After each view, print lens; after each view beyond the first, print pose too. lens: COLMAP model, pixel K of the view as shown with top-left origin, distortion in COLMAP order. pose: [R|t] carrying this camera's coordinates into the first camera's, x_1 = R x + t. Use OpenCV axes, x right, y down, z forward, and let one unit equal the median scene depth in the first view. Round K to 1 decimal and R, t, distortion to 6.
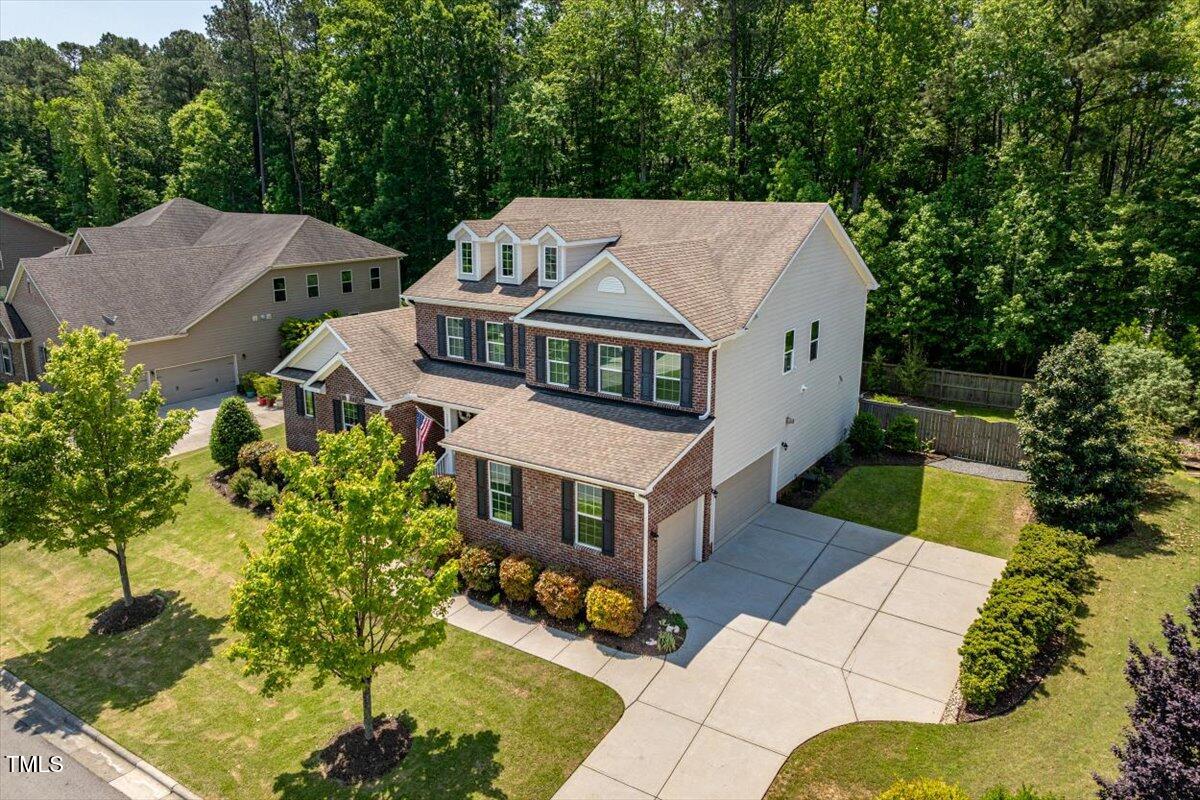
lens RADIAL K [[844.9, 0, 602.0], [0, 844.9, 378.0], [0, 0, 1]] dist [-0.050452, 0.016781]
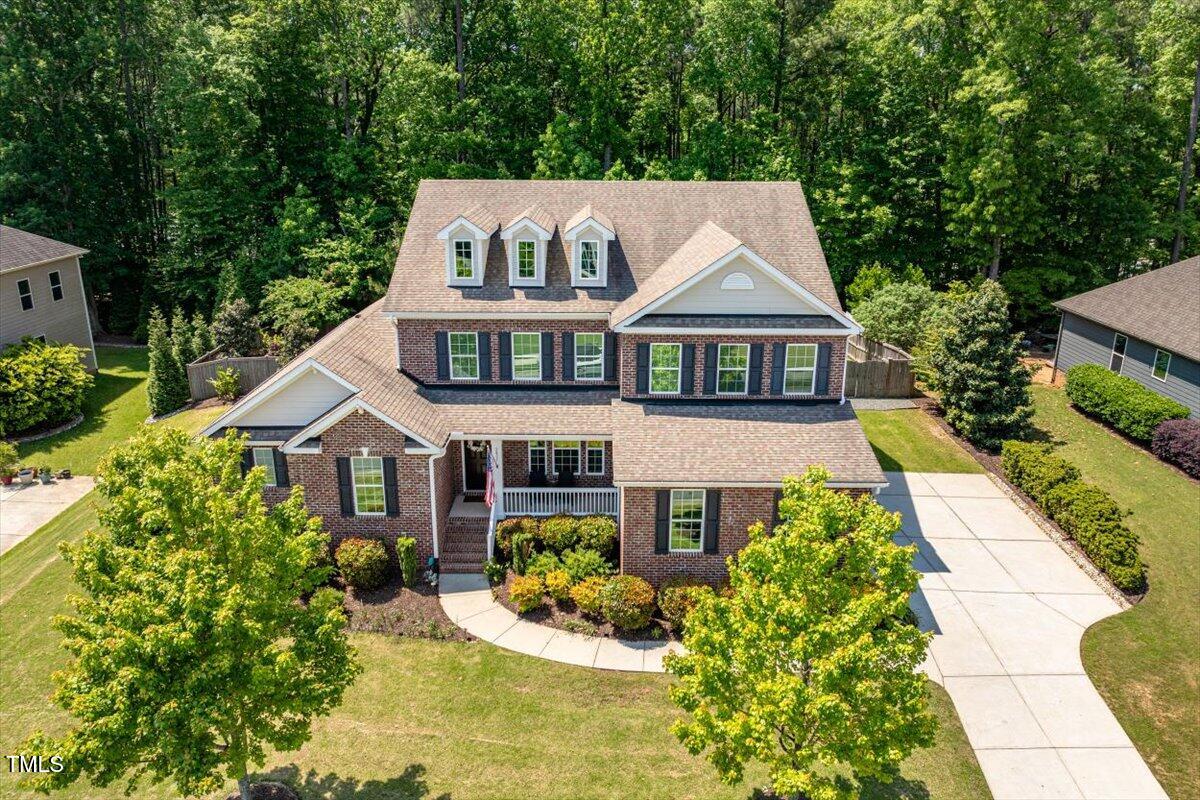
lens RADIAL K [[844.9, 0, 599.0], [0, 844.9, 397.9], [0, 0, 1]] dist [-0.050452, 0.016781]
pose [[0.832707, -0.166198, 0.528183, -0.605334], [0.123354, 0.985600, 0.115656, -0.103237], [-0.539799, -0.031154, 0.841217, 0.262505]]
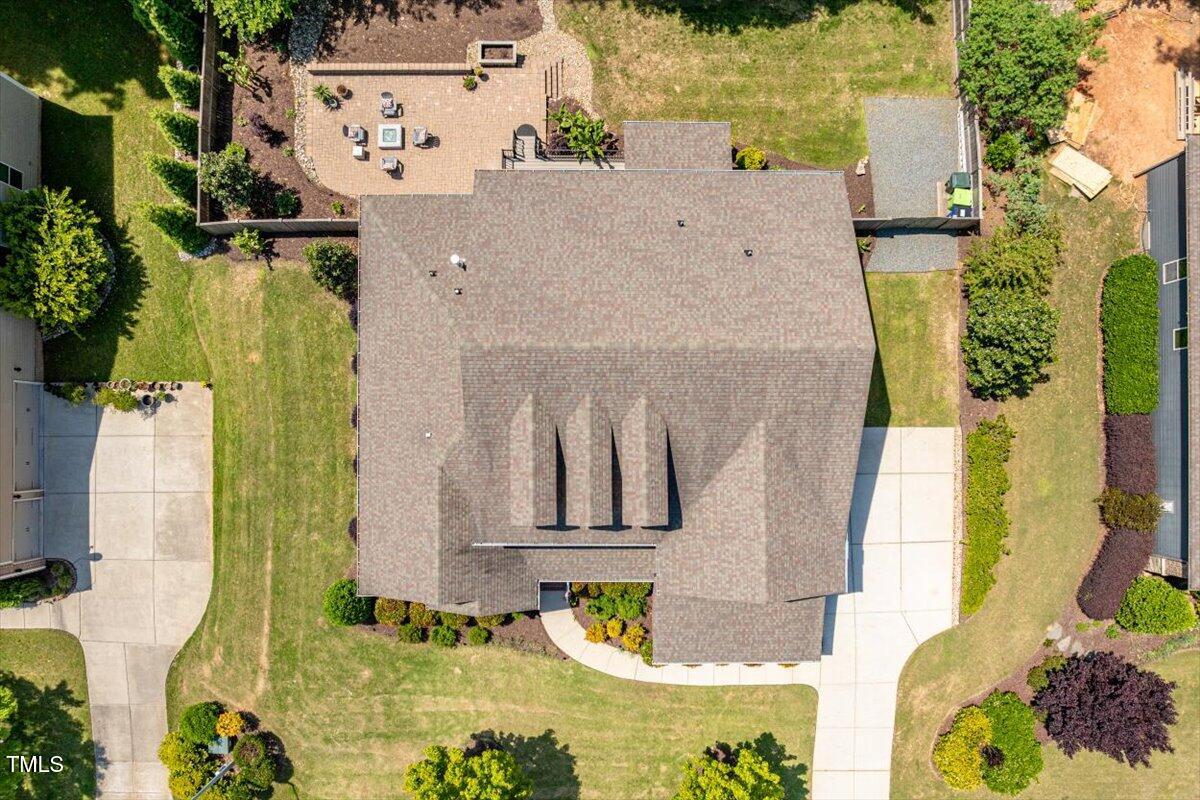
lens RADIAL K [[889.0, 0, 596.9], [0, 889.0, 427.2], [0, 0, 1]] dist [-0.041732, 0.005058]
pose [[0.834550, -0.550478, 0.022388, -0.082746], [0.111136, 0.208010, 0.971792, -1.365325], [-0.539607, -0.808521, 0.234773, 0.949492]]
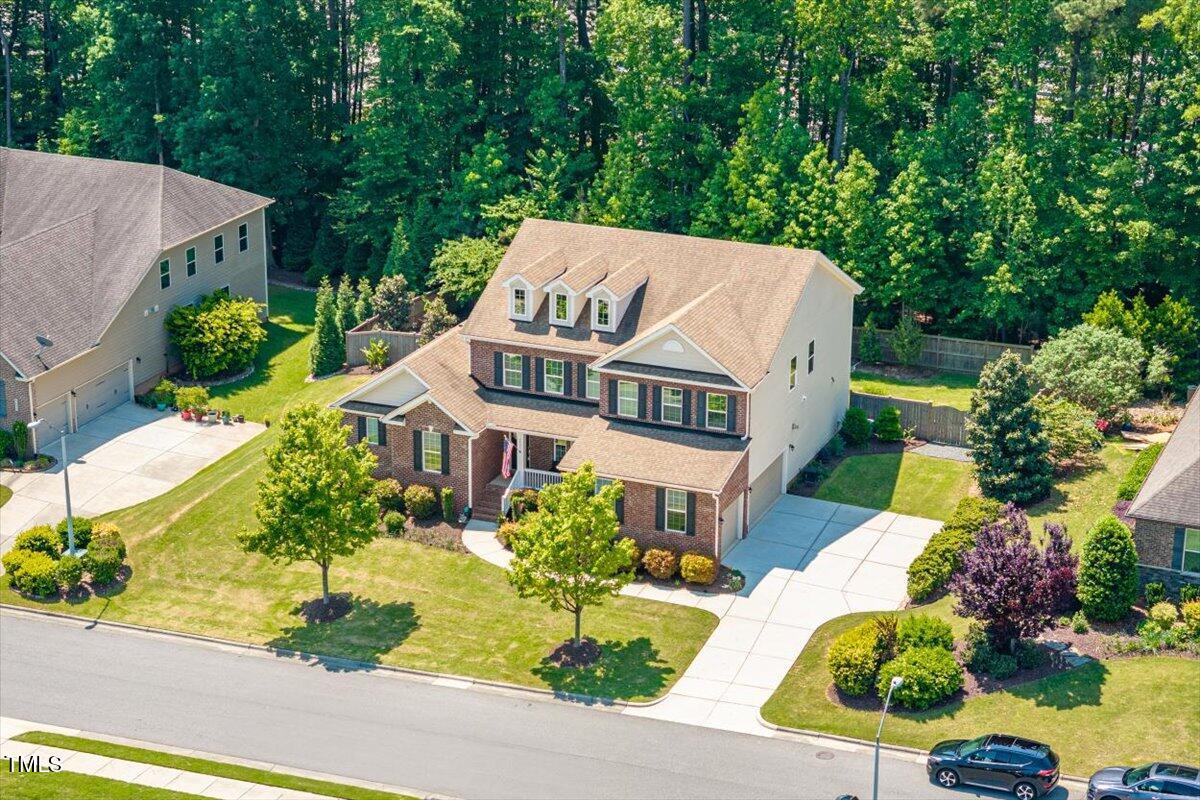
lens RADIAL K [[2335.5, 0, 600.7], [0, 2335.5, 405.4], [0, 0, 1]] dist [-0.146630, 0.000000]
pose [[0.981876, -0.059604, 0.179906, -0.754319], [0.040315, 0.993221, 0.109029, -0.410497], [-0.185185, -0.099800, 0.977623, -2.577365]]
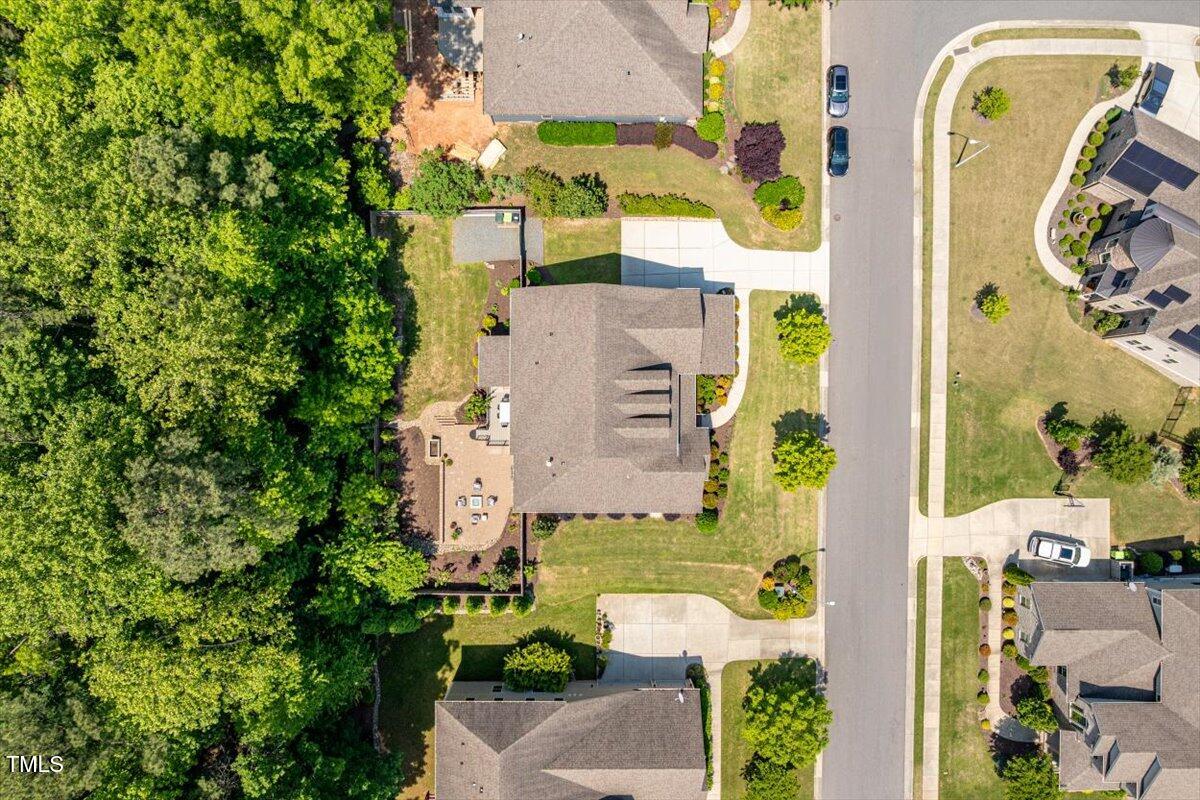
lens RADIAL K [[962.2, 0, 597.4], [0, 962.2, 396.9], [0, 0, 1]] dist [-0.000195, -0.005897]
pose [[-0.547622, -0.836725, -0.000774, 0.007253], [0.174820, -0.115321, 0.977824, -3.166993], [-0.818259, 0.535343, 0.209429, 0.668918]]
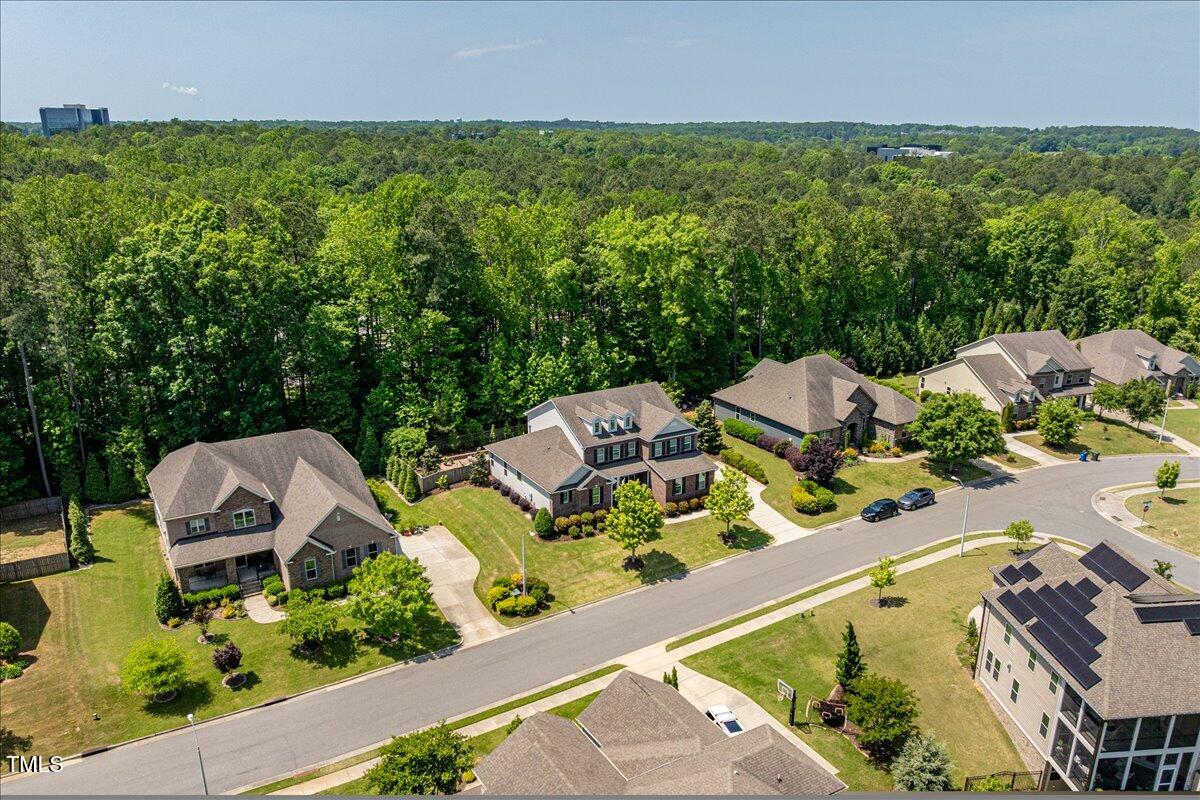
lens RADIAL K [[889.0, 0, 601.4], [0, 889.0, 407.0], [0, 0, 1]] dist [-0.041732, 0.005058]
pose [[0.434363, -0.264095, 0.861152, -3.240913], [0.203935, 0.960059, 0.191563, -0.929330], [-0.877348, 0.092411, 0.470872, -0.525669]]
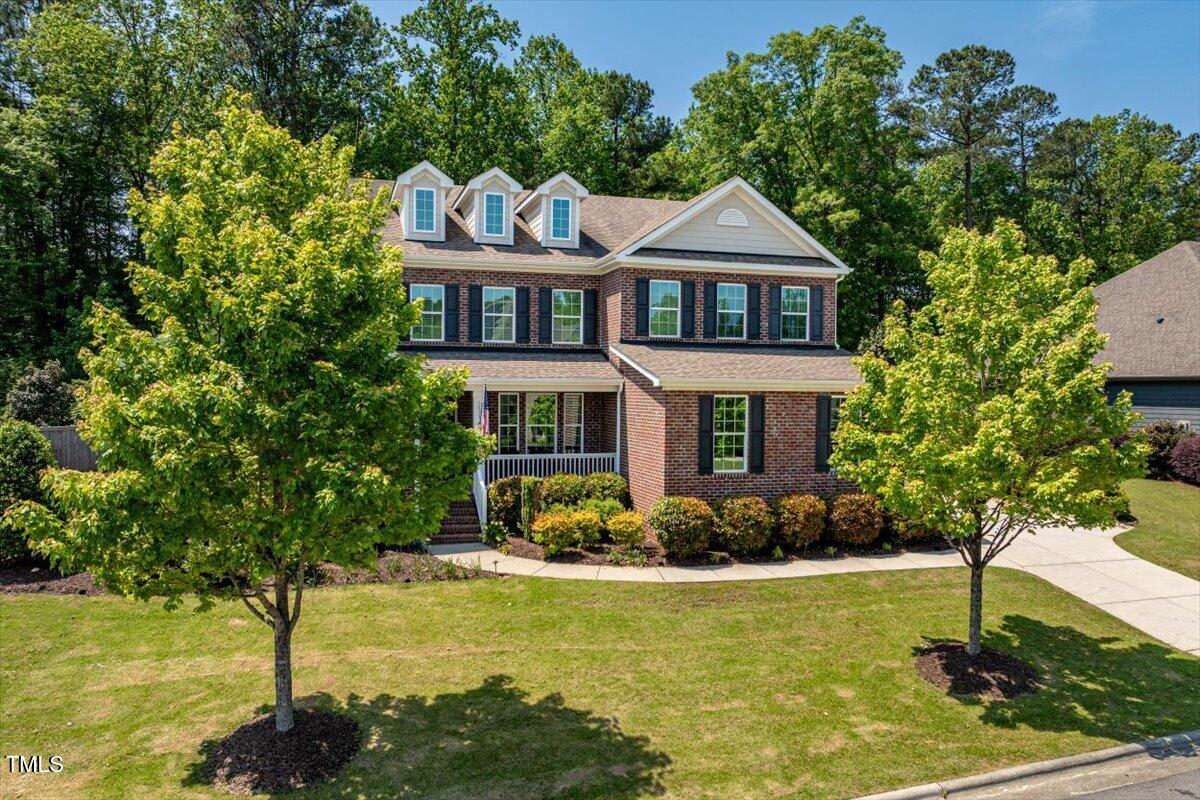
lens RADIAL K [[889.0, 0, 600.1], [0, 889.0, 426.1], [0, 0, 1]] dist [-0.041732, 0.005058]
pose [[0.642032, -0.030304, 0.766078, -0.789152], [0.169084, 0.980212, -0.102931, 0.179948], [-0.747800, 0.195616, 0.634452, 0.500799]]
